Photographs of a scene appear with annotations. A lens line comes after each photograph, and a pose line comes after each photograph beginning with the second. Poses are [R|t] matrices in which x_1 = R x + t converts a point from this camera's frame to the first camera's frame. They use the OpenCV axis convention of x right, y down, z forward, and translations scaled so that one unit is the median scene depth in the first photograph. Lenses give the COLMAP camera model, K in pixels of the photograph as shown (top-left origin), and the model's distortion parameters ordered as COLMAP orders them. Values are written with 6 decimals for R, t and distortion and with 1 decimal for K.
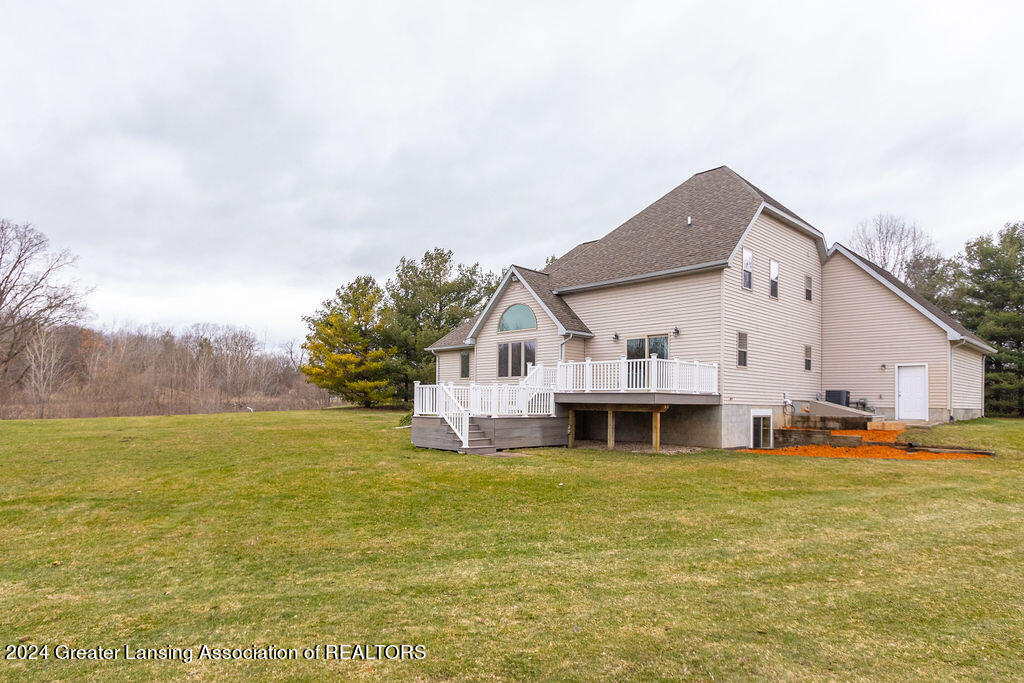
lens RADIAL K [[595.6, 0, 512.0], [0, 595.6, 341.5], [0, 0, 1]] dist [-0.002277, -0.000222]
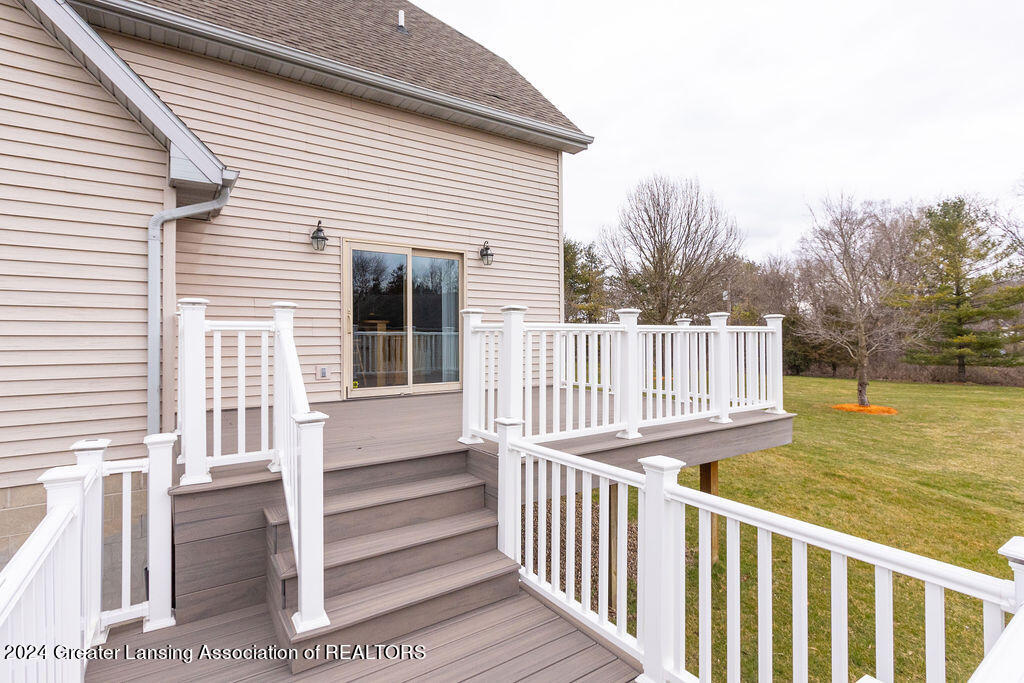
lens RADIAL K [[514.5, 0, 509.9], [0, 514.5, 325.8], [0, 0, 1]] dist [0.000740, 0.000137]
pose [[0.167282, 0.006572, 0.985887, -0.094285], [-0.093508, 0.995576, 0.009229, 0.030547], [-0.981465, -0.093732, 0.167157, 0.834608]]
